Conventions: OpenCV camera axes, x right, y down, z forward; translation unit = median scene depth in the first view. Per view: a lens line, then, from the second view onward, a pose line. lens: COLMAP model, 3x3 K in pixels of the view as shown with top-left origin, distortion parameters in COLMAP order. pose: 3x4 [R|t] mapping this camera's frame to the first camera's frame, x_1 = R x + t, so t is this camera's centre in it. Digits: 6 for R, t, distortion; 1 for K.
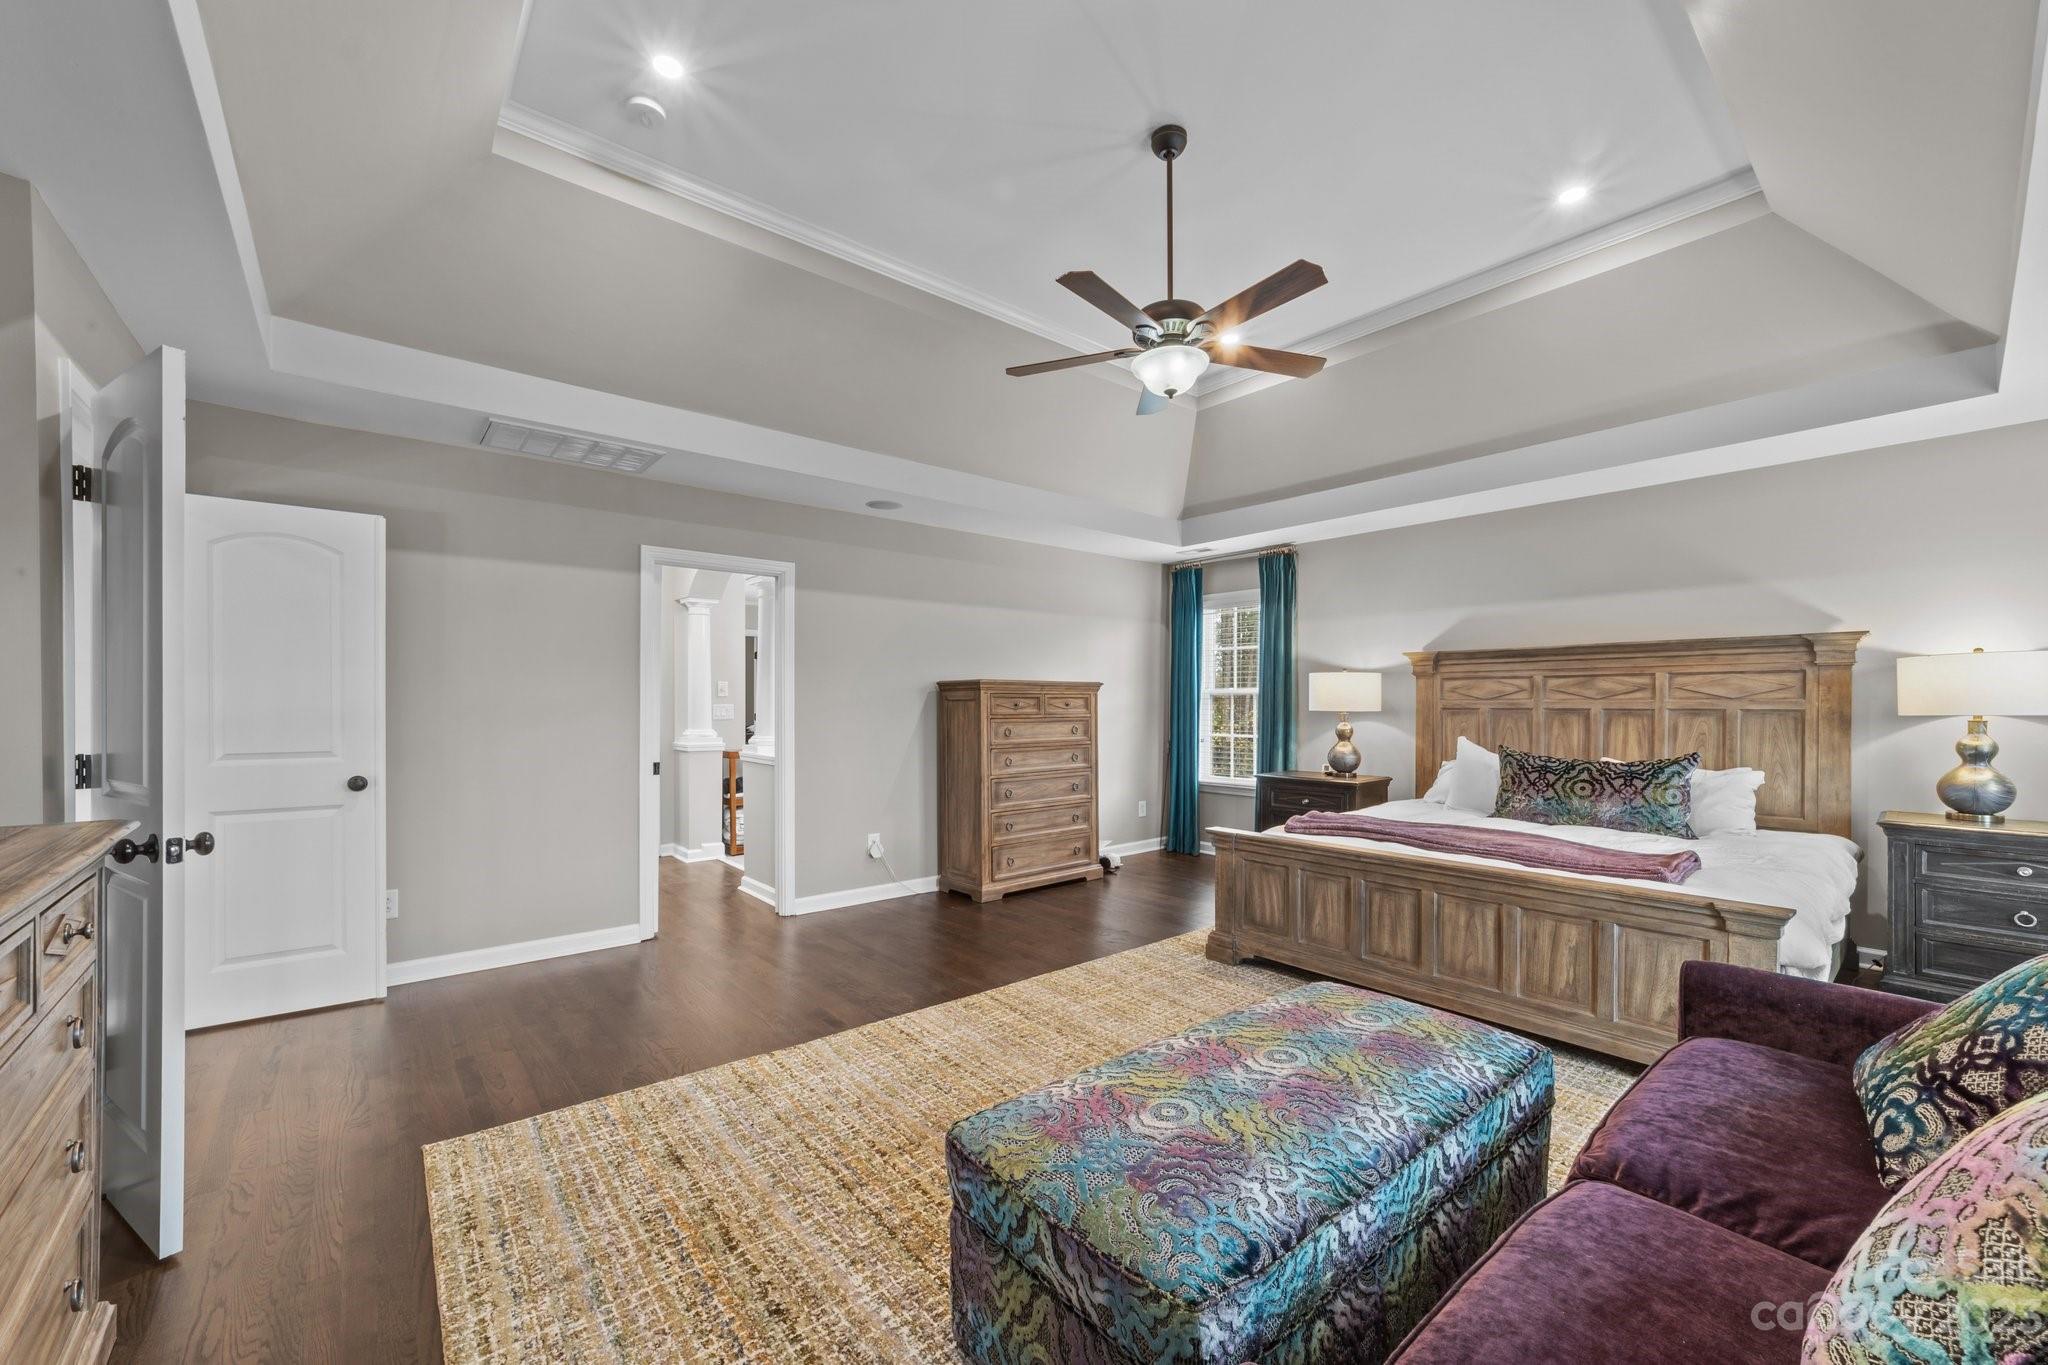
lens RADIAL K [[795.7, 0, 1019.6], [0, 795.7, 705.7], [0, 0, 1]] dist [-0.002690, -0.000197]
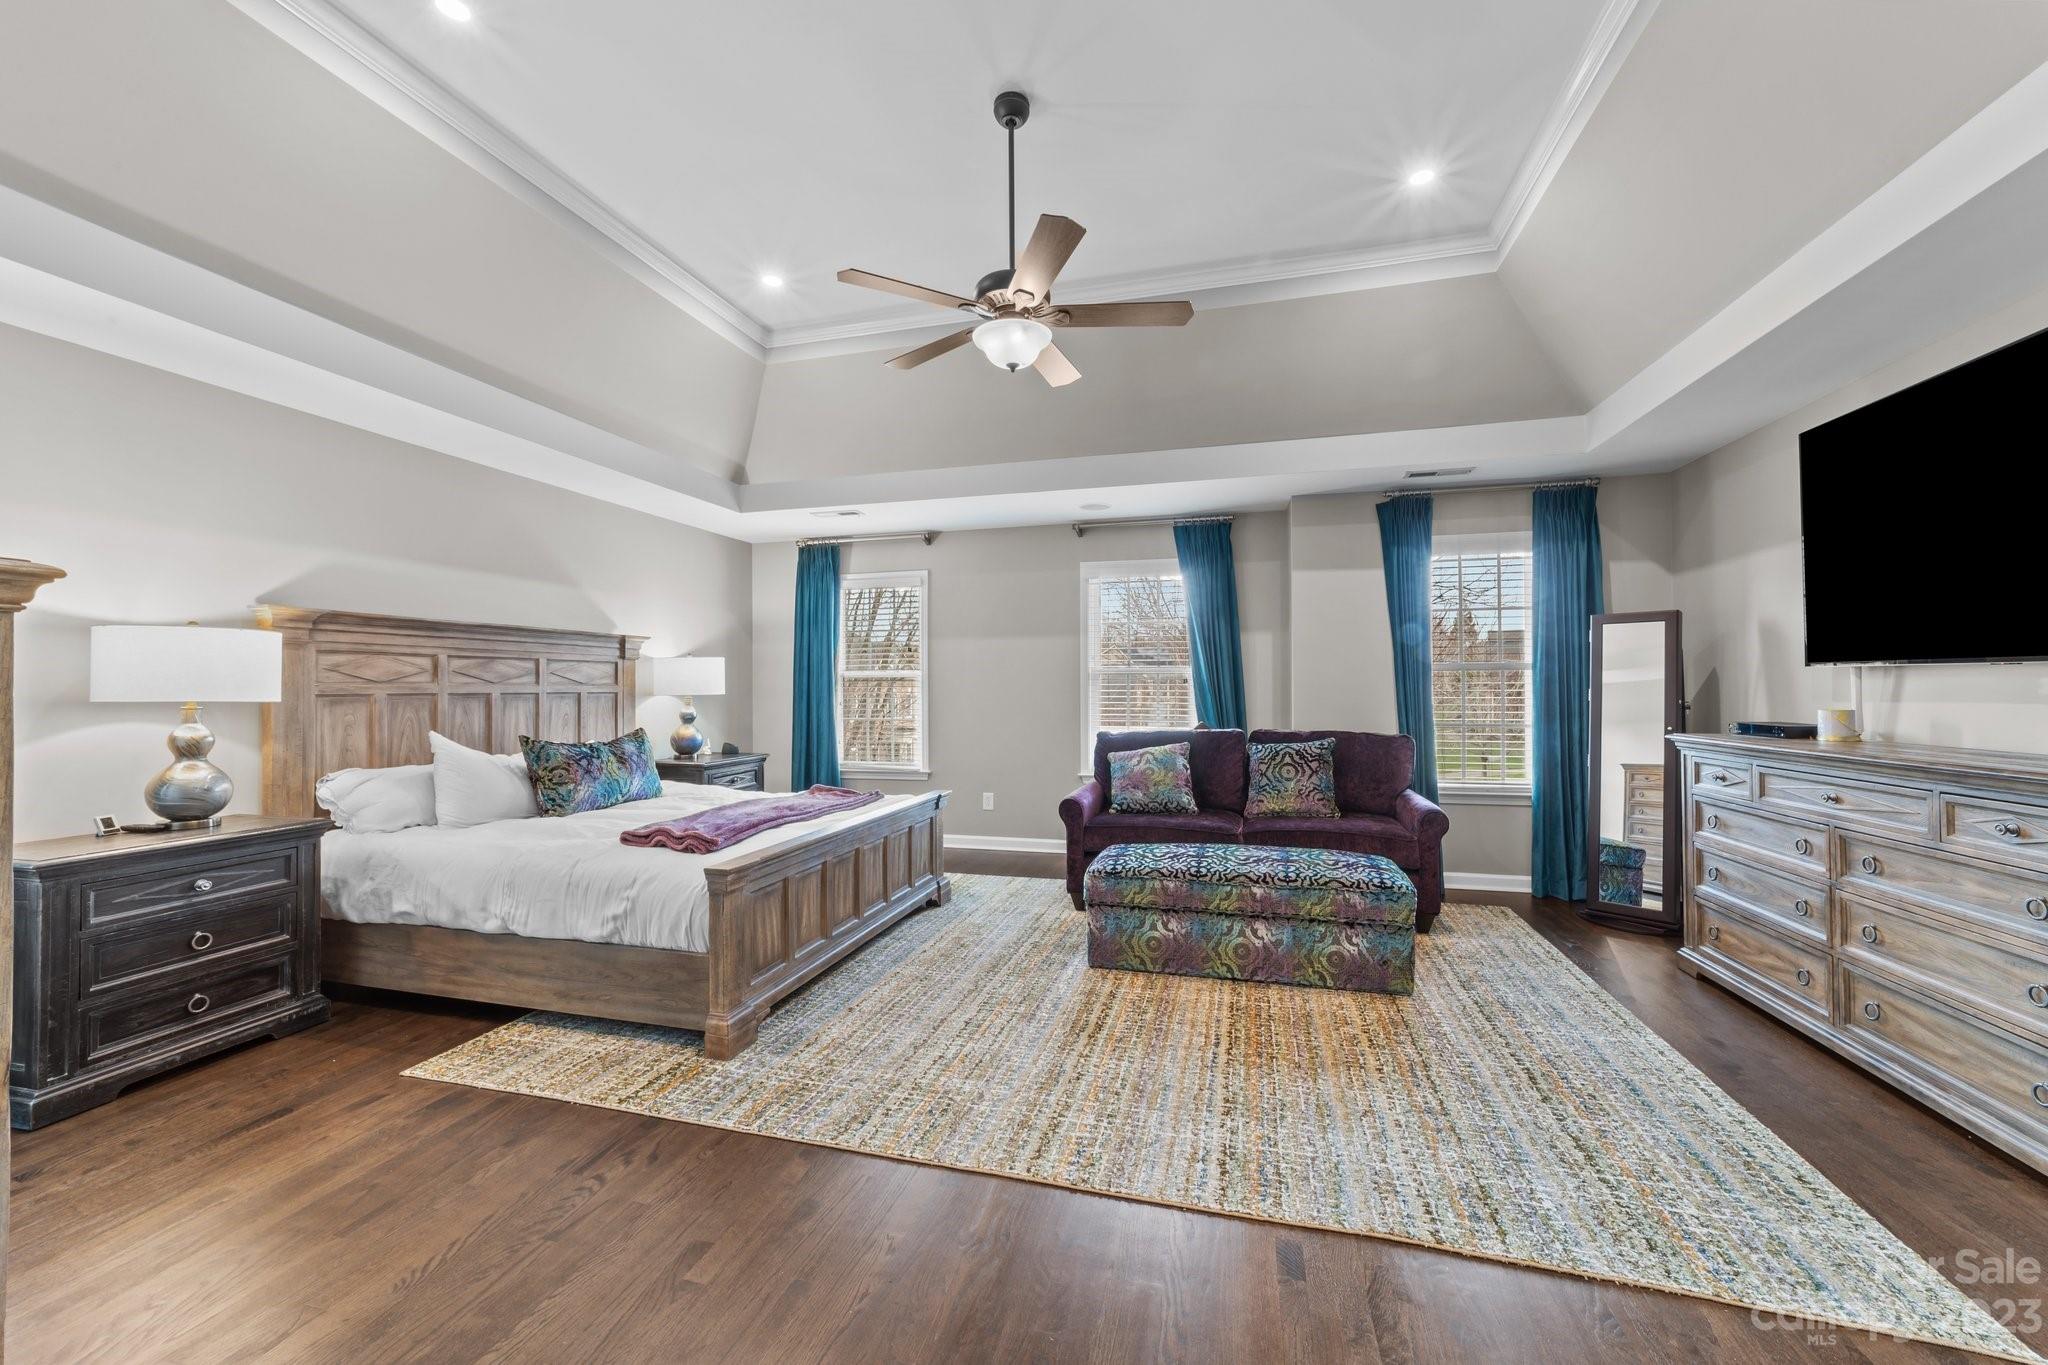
lens RADIAL K [[789.1, 0, 1025.4], [0, 789.1, 685.2], [0, 0, 1]] dist [-0.015718, 0.008387]
pose [[-0.575255, 0.004118, 0.817963, -0.431817], [0.006297, 0.999980, -0.000606, -0.001125], [-0.817950, 0.004802, -0.575270, 1.101464]]
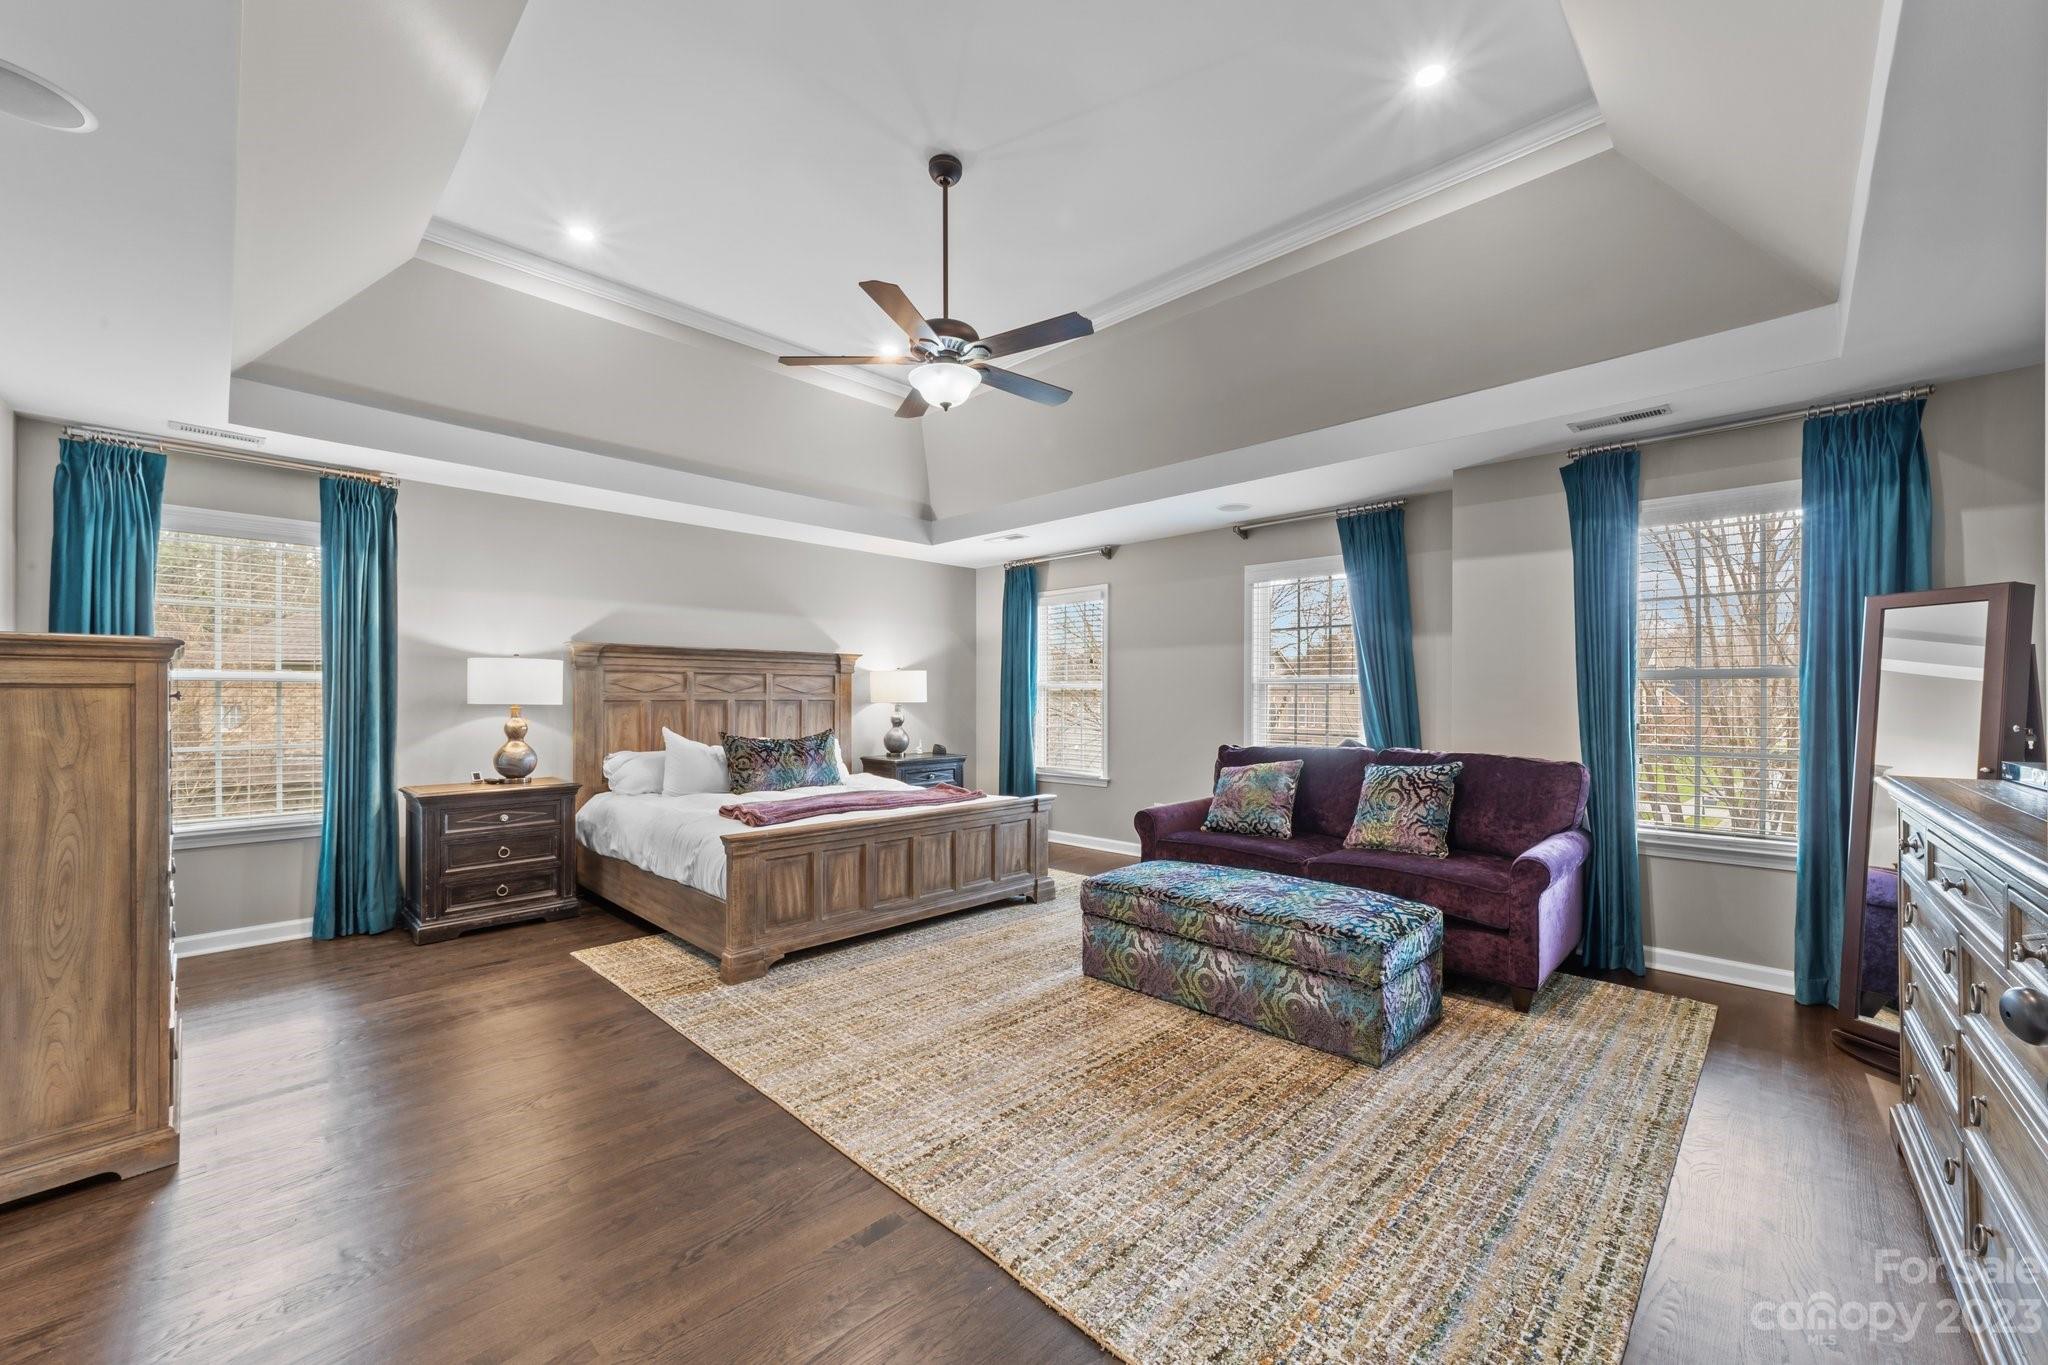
lens RADIAL K [[792.5, 0, 1029.5], [0, 792.5, 698.9], [0, 0, 1]] dist [-0.008467, 0.000312]
pose [[-0.109997, -0.003525, 0.993926, -0.626854], [0.001557, 0.999992, 0.003719, -0.002122], [-0.993931, 0.001957, -0.109990, 0.717512]]
